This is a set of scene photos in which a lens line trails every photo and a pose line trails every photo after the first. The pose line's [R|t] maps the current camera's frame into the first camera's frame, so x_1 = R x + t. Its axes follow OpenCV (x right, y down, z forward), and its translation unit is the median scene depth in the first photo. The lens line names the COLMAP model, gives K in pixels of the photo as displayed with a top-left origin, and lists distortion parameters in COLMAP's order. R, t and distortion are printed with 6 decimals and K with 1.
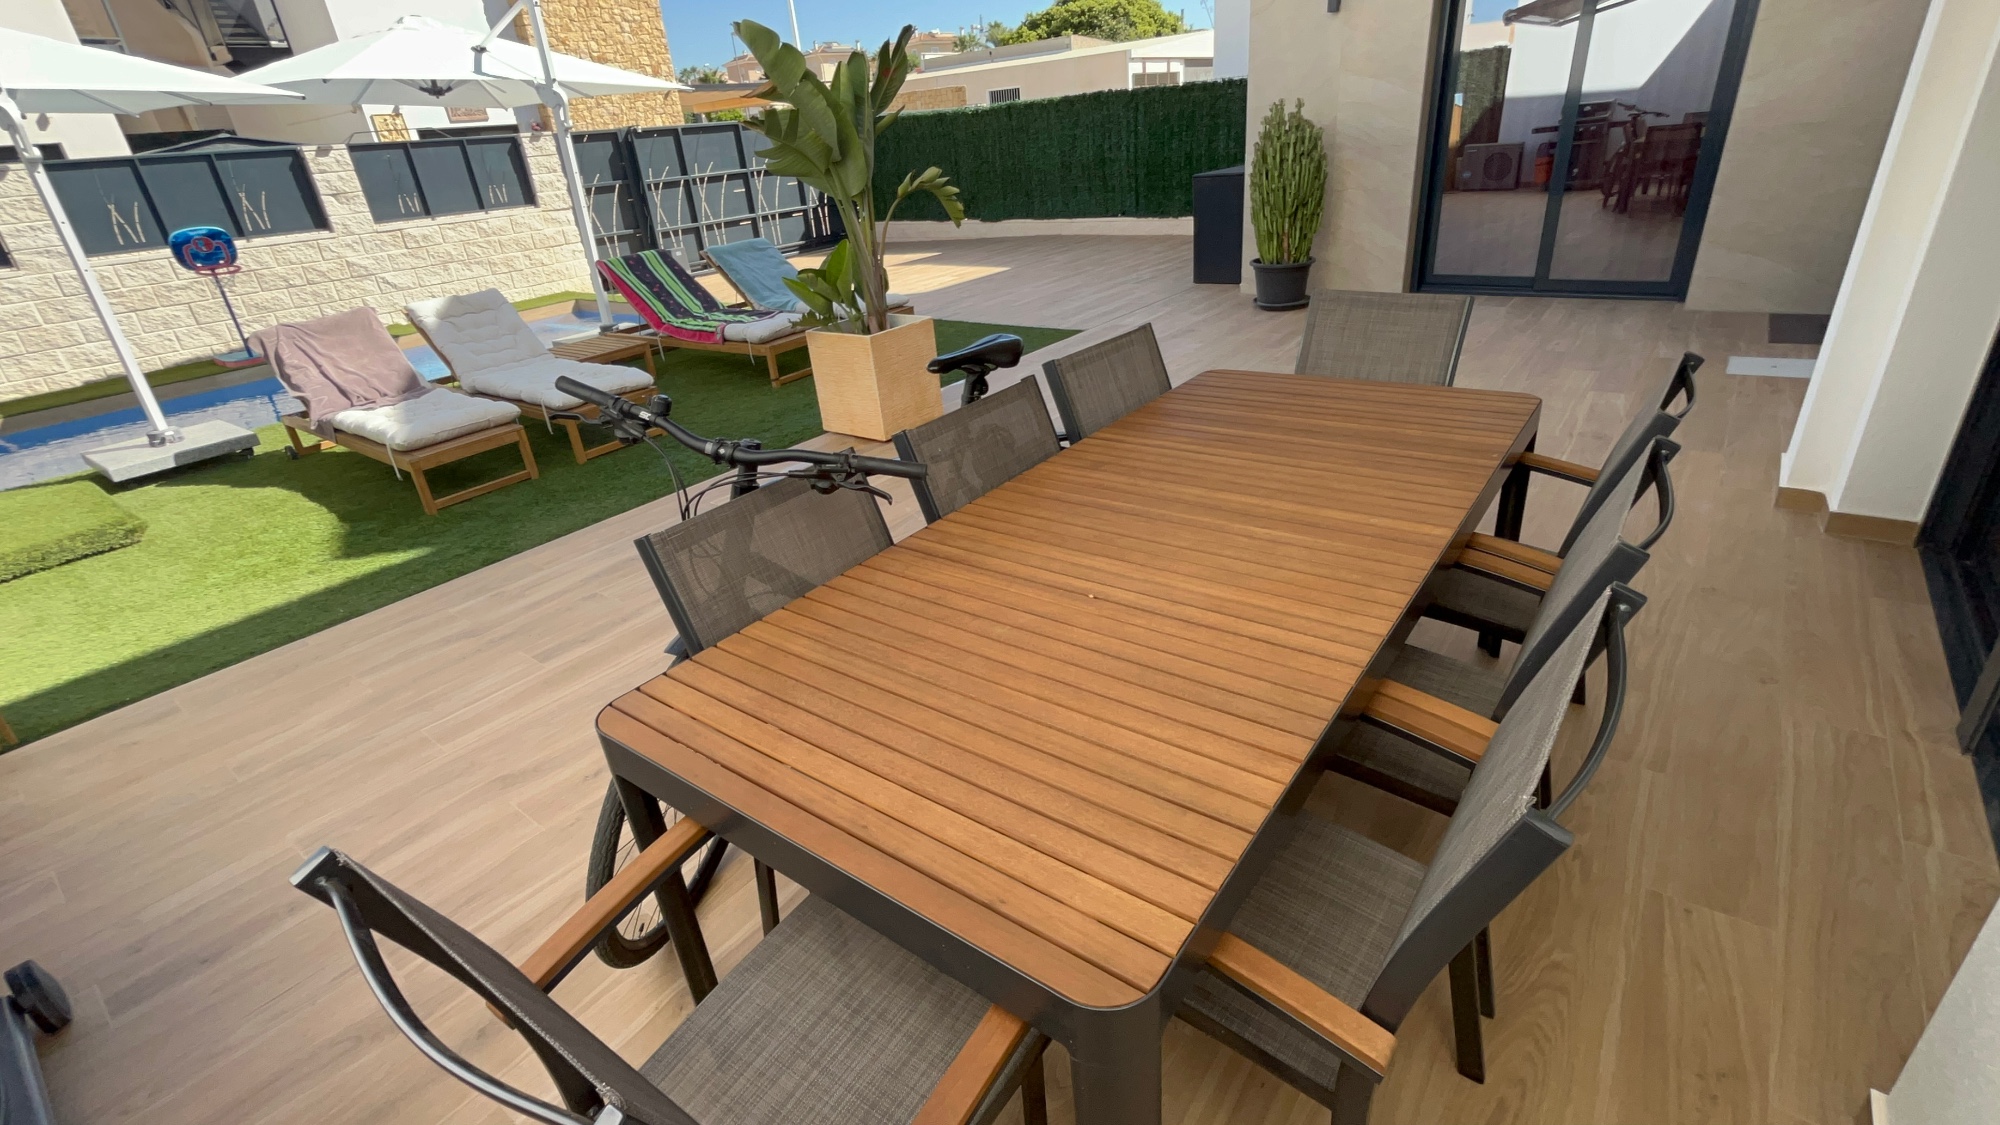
lens RADIAL K [[896.4, 0, 1002.9], [0, 896.4, 559.3], [0, 0, 1]] dist [-0.008333, 0.008797]
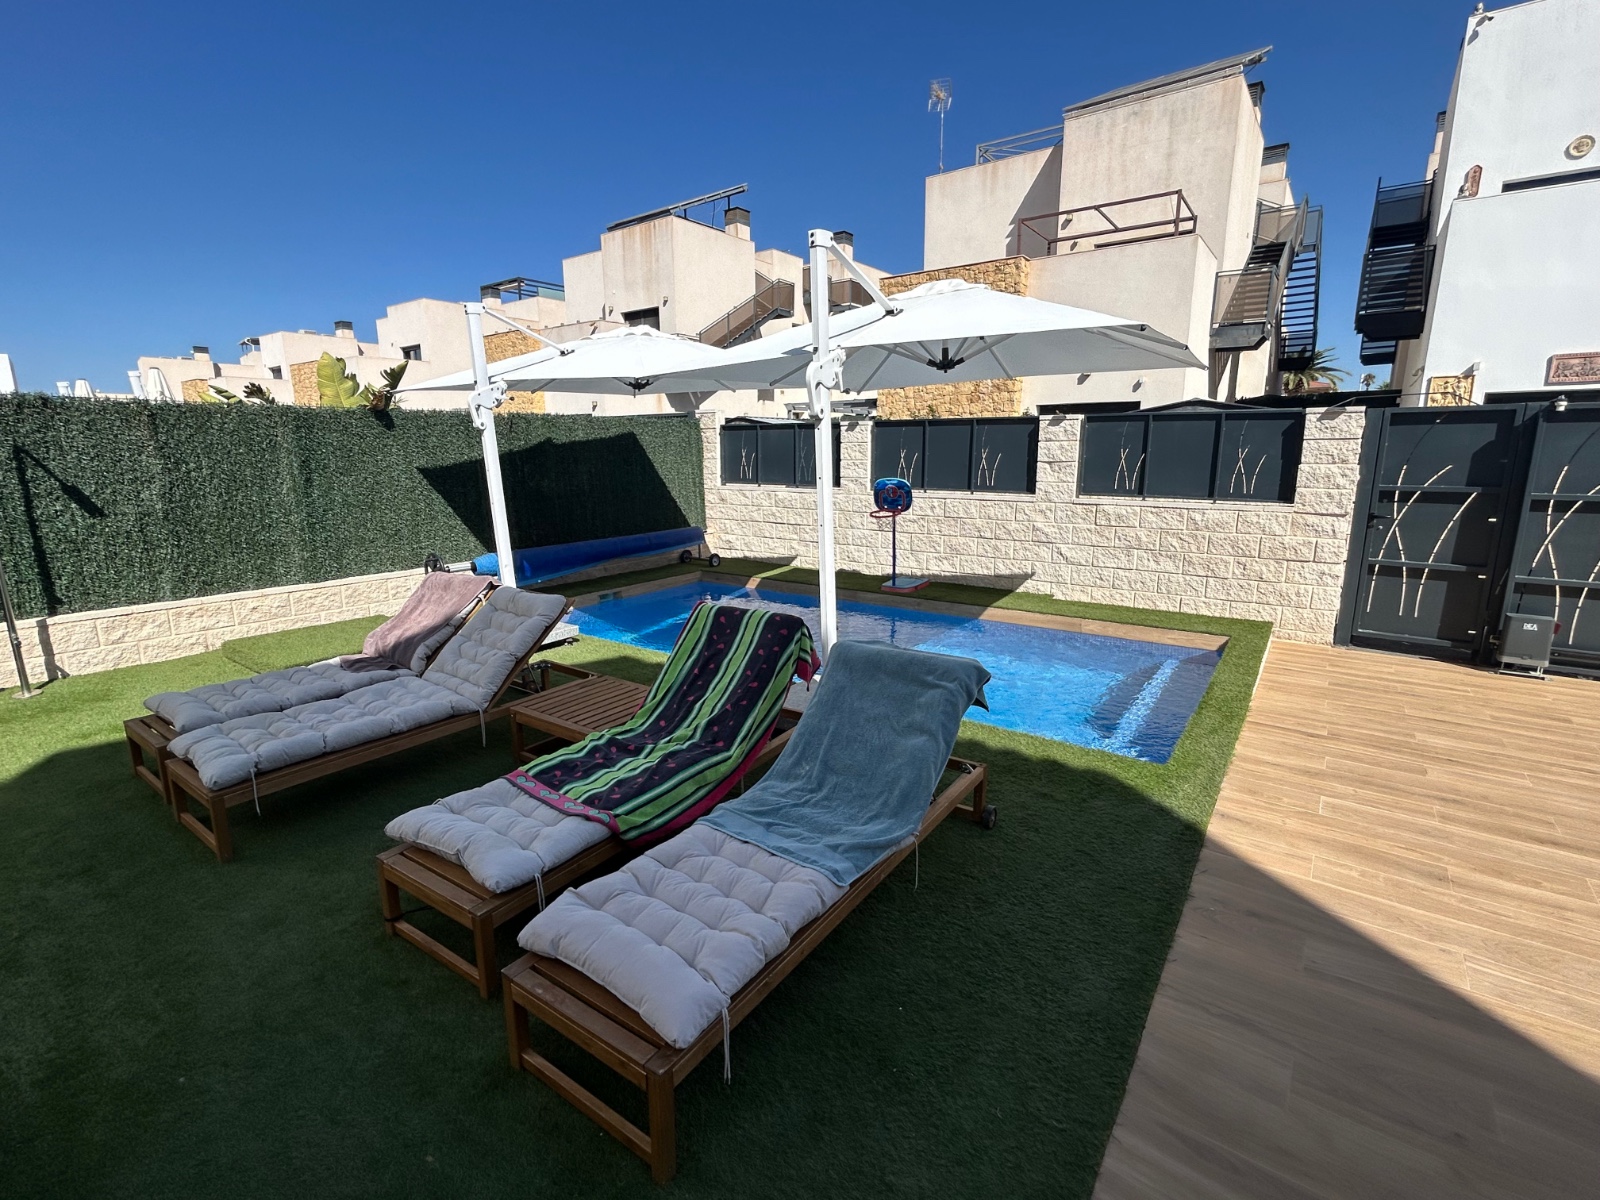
lens RADIAL K [[732.1, 0, 801.4], [0, 732.1, 601.1], [0, 0, 1]] dist [-0.000735, 0.001298]
pose [[0.014406, 0.288655, -0.957325, 0.092098], [-0.431556, 0.865453, 0.254459, -0.611840], [0.901971, 0.409474, 0.137038, 1.195512]]
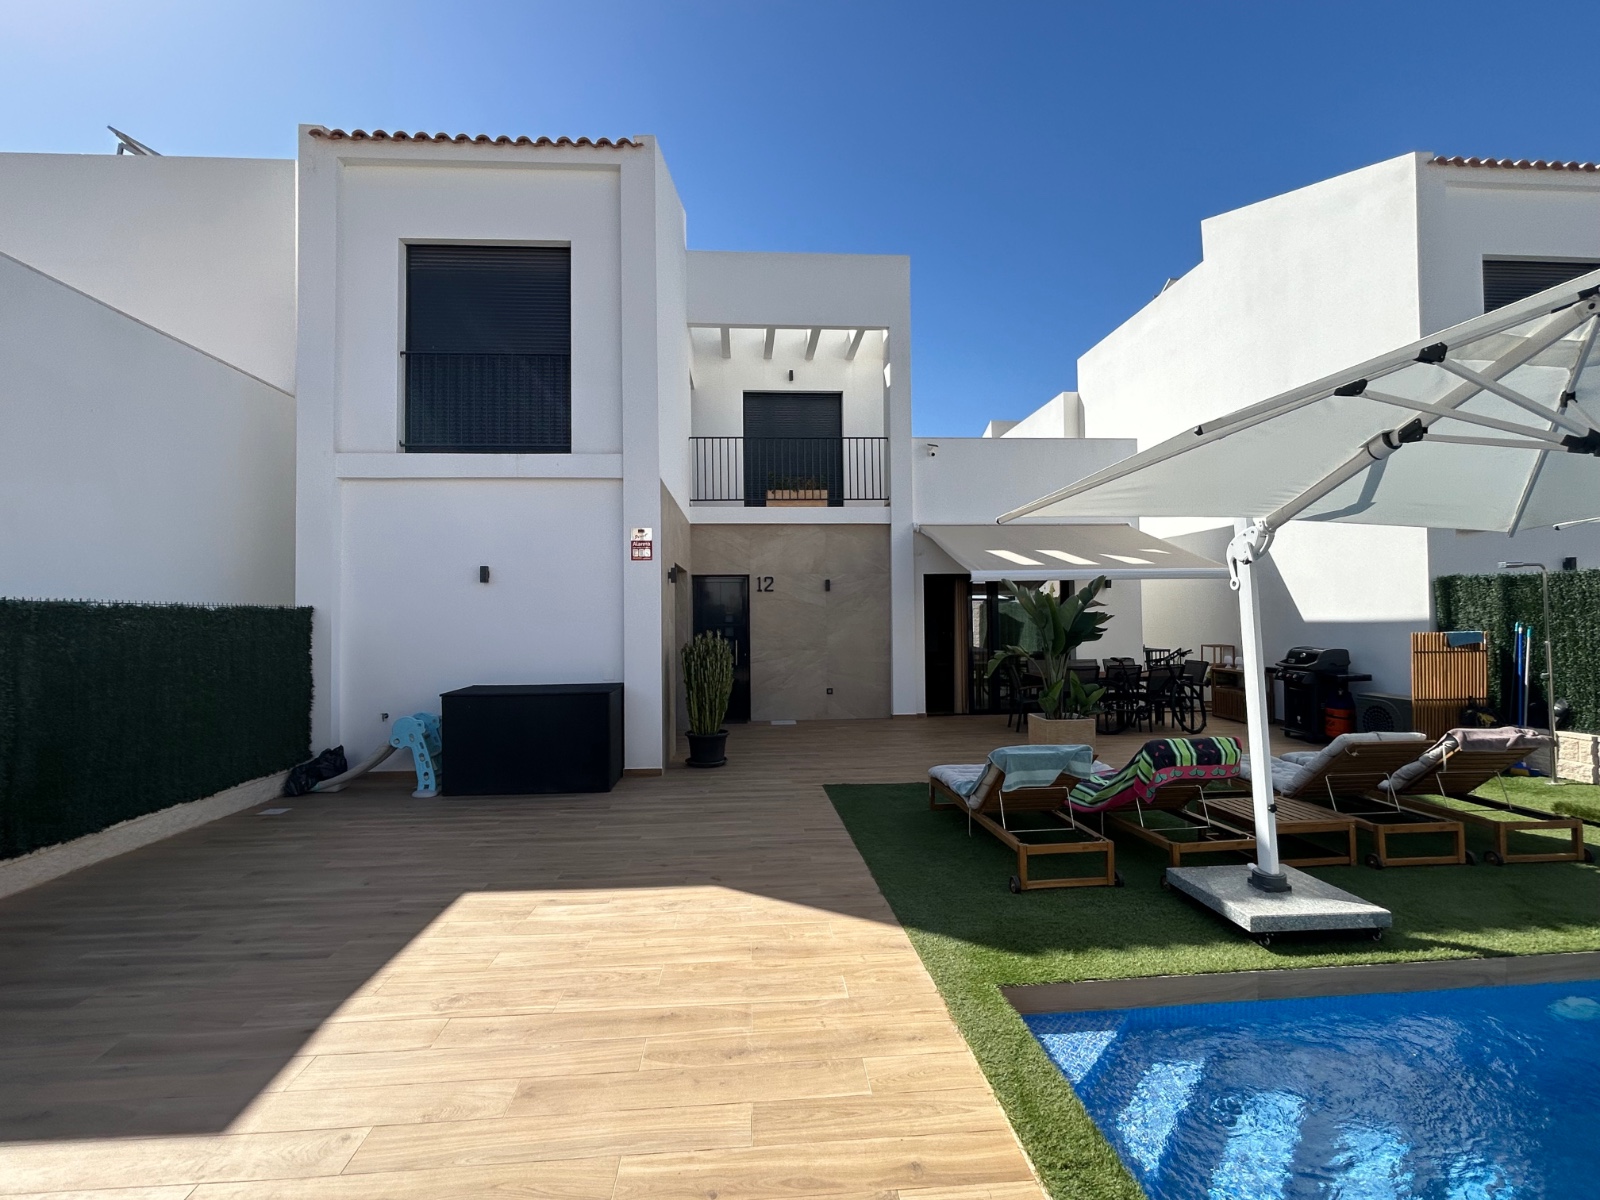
lens RADIAL K [[732.1, 0, 801.4], [0, 732.1, 601.1], [0, 0, 1]] dist [-0.000735, 0.001298]
pose [[-0.659386, 0.107851, 0.744028, -0.850755], [0.385990, 0.897829, 0.211933, -0.903590], [-0.645153, 0.426933, -0.633645, 1.974908]]
